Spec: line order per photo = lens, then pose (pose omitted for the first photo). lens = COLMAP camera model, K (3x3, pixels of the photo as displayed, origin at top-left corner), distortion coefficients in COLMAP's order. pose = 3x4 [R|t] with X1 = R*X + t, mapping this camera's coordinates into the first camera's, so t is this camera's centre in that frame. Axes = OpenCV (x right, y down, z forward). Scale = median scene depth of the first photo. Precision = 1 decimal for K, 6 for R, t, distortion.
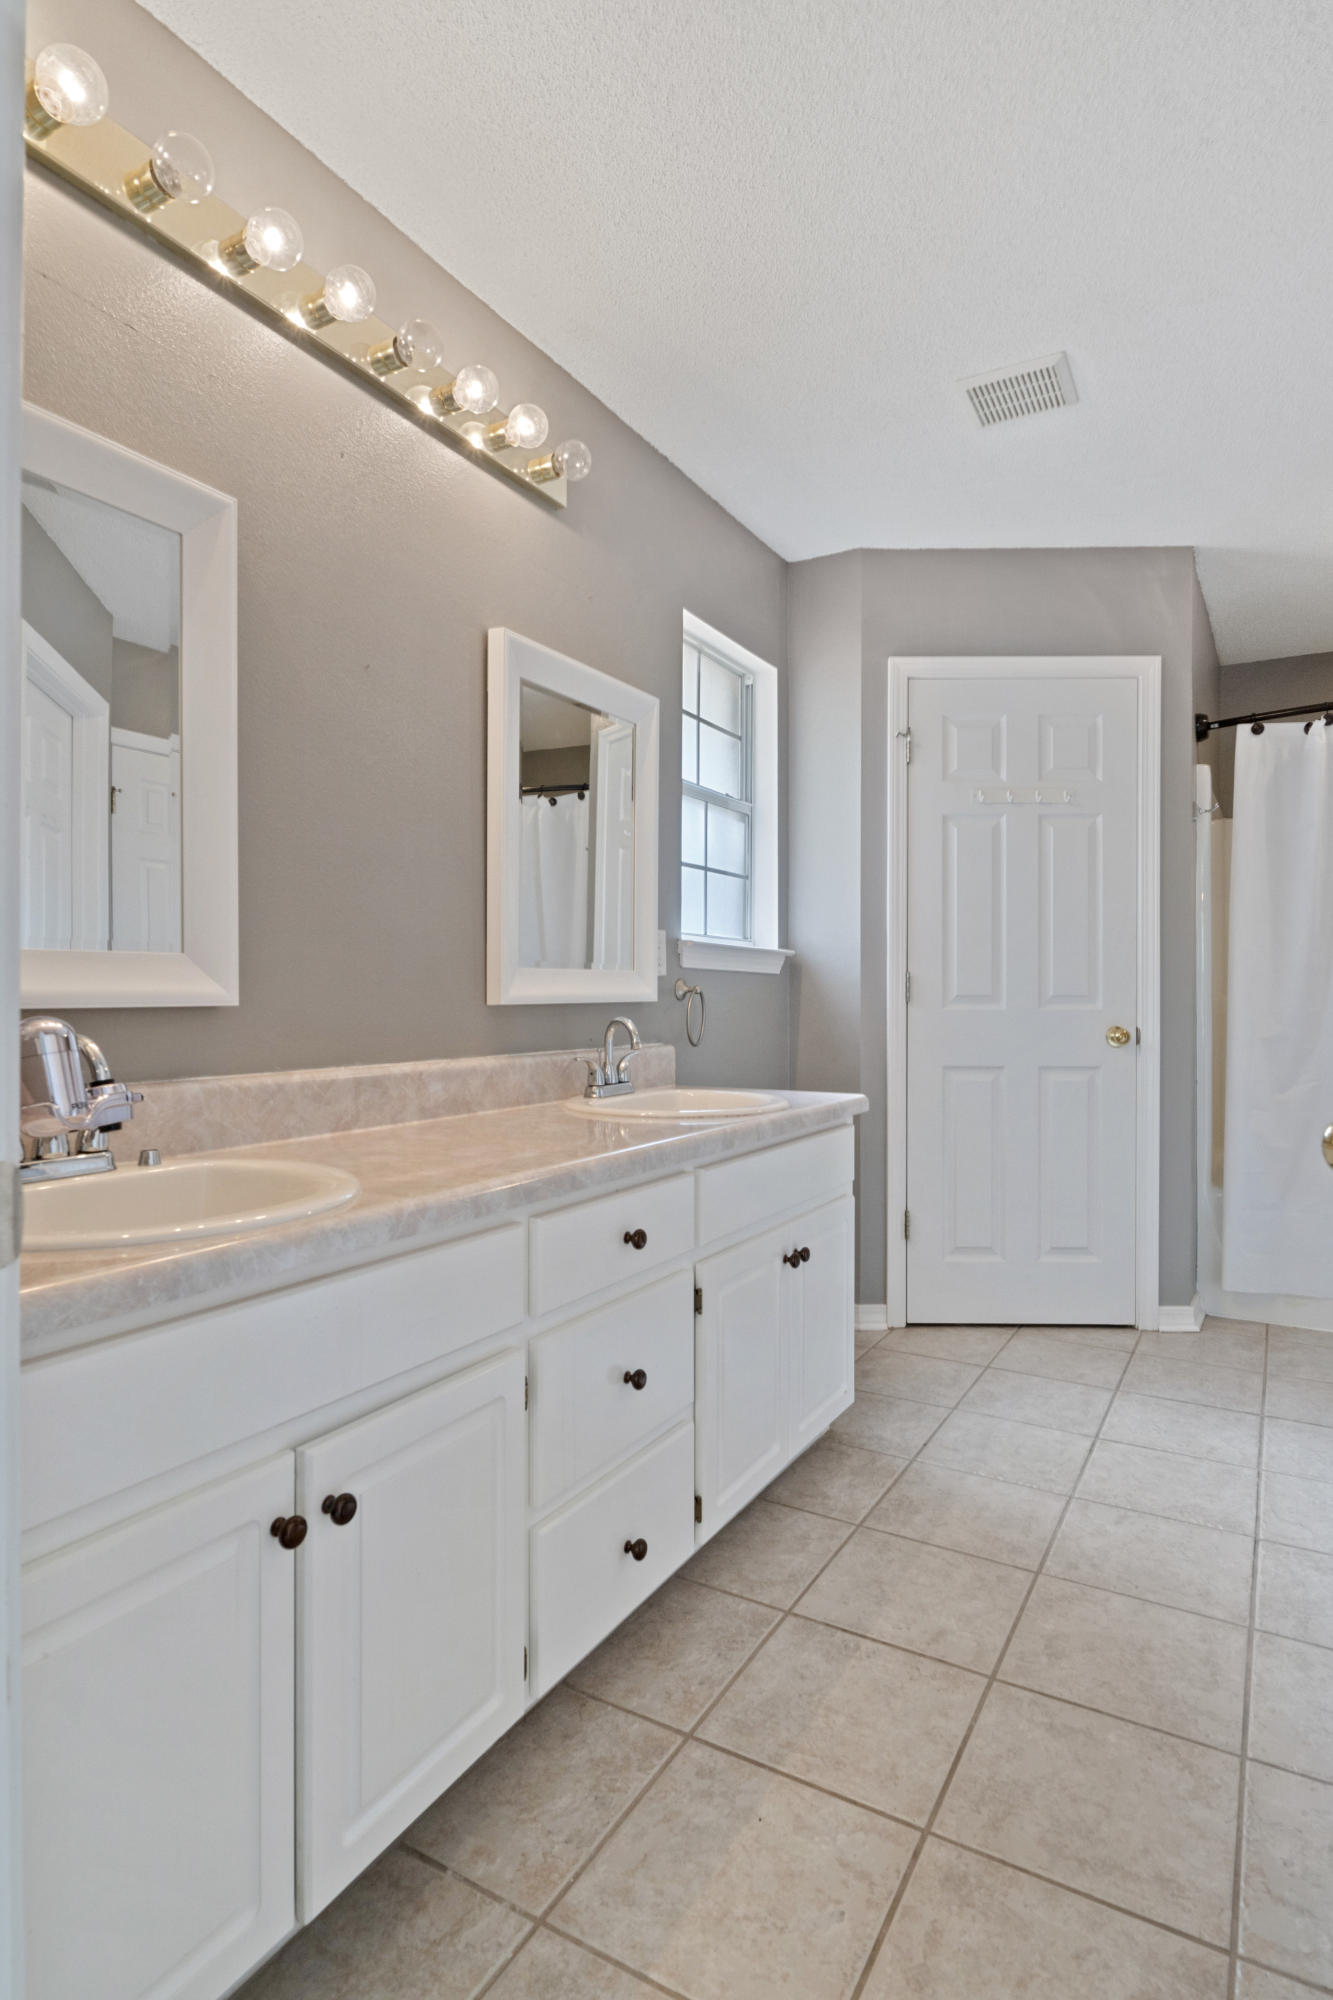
lens RADIAL K [[1074.2, 0, 666.5], [0, 1074.2, 1000.0], [0, 0, 1]] dist [-0.003490, 0.000486]
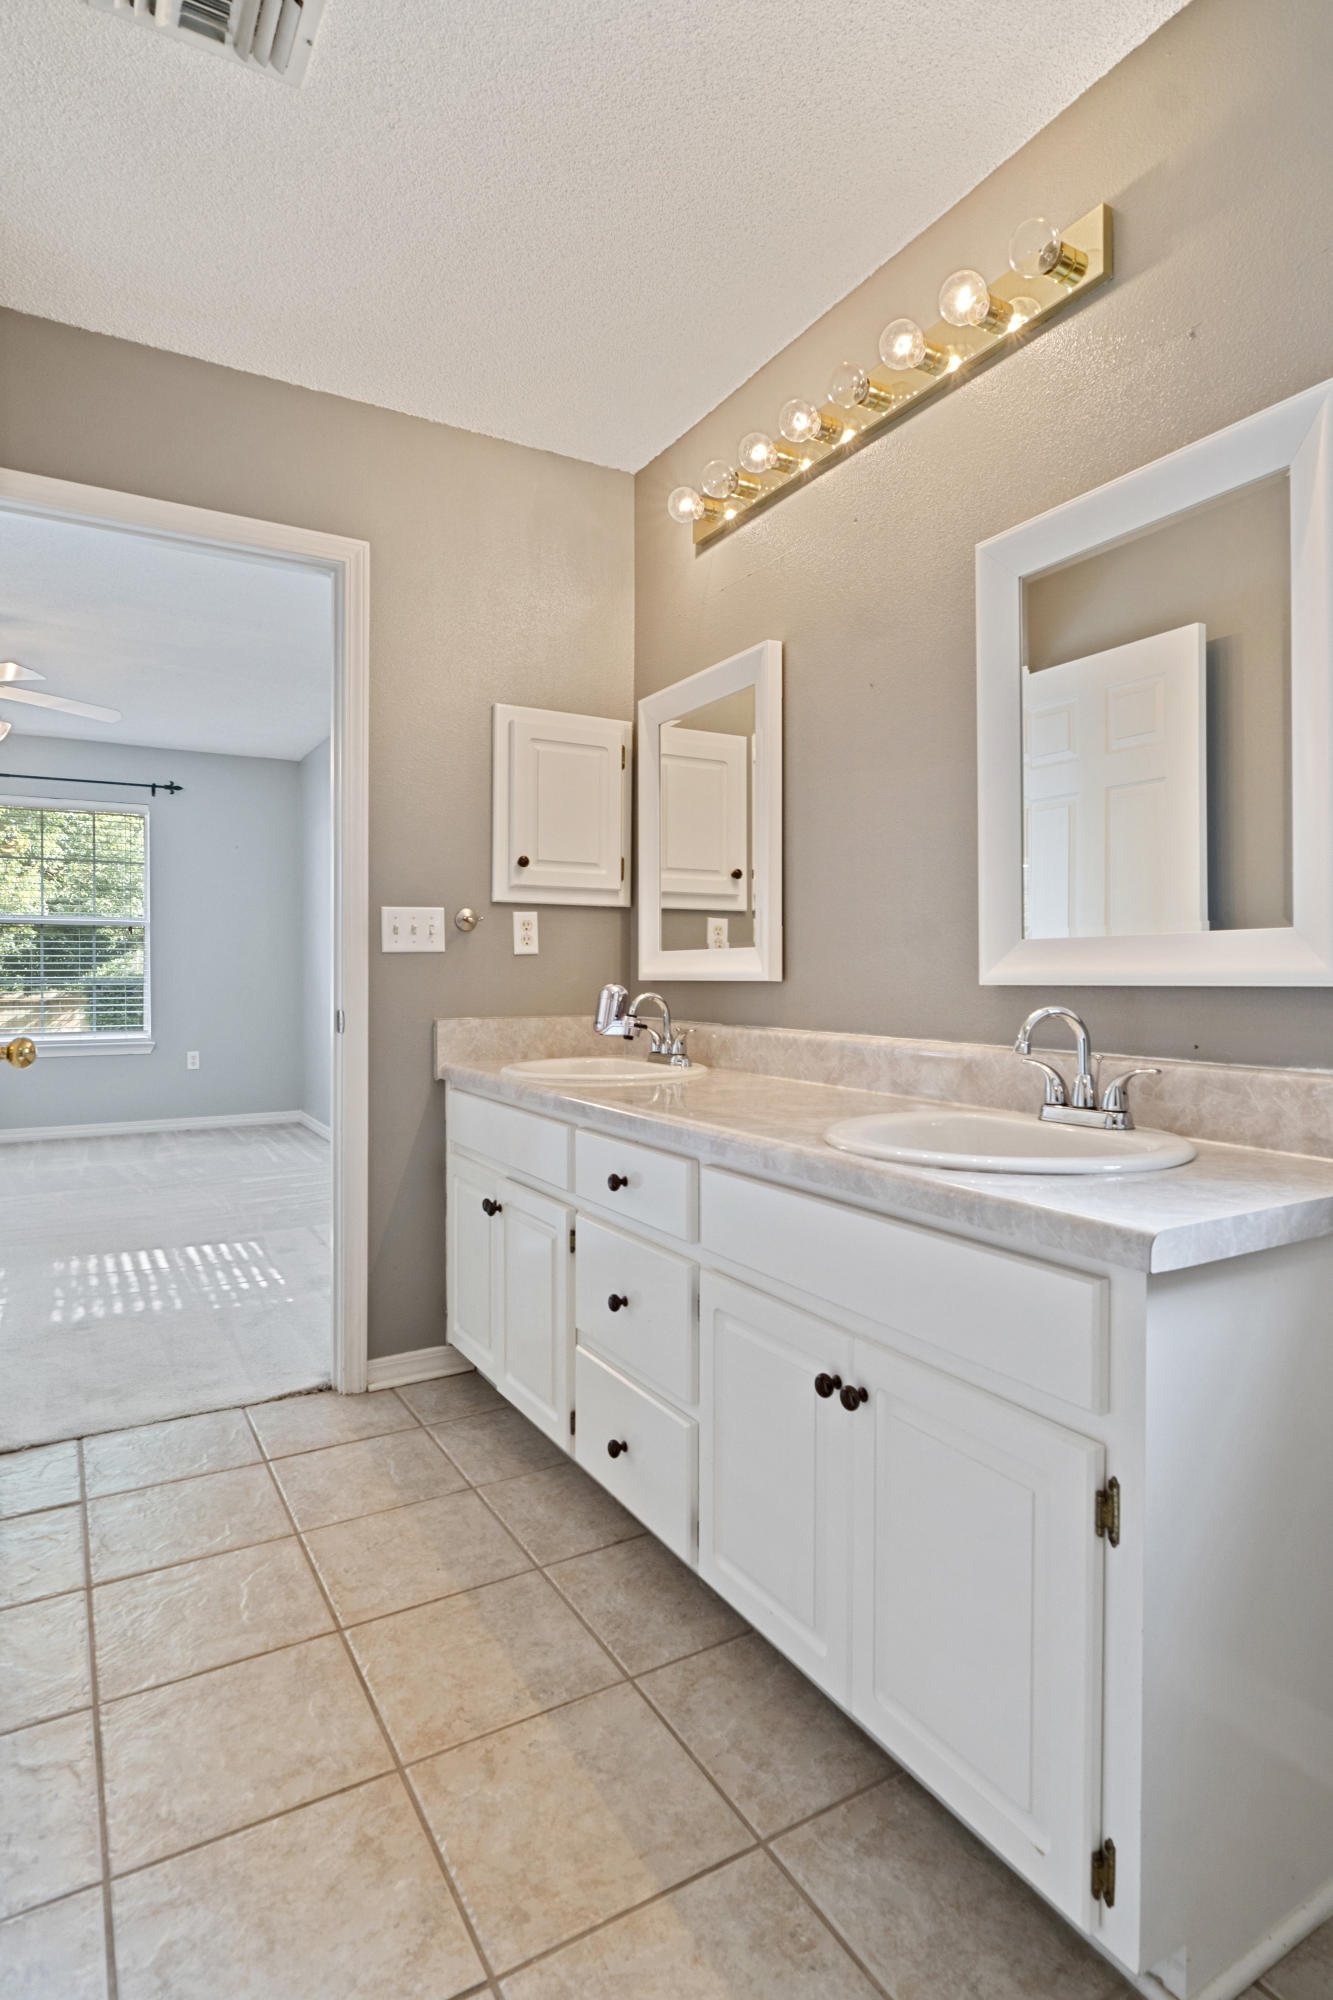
lens RADIAL K [[1061.3, 0, 690.3], [0, 1061.3, 977.3], [0, 0, 1]] dist [-0.002415, -0.000945]
pose [[-0.485598, 0.003081, -0.874177, 0.880703], [-0.005050, 0.999967, 0.006329, -0.007738], [0.874168, 0.007488, -0.485567, 1.523504]]
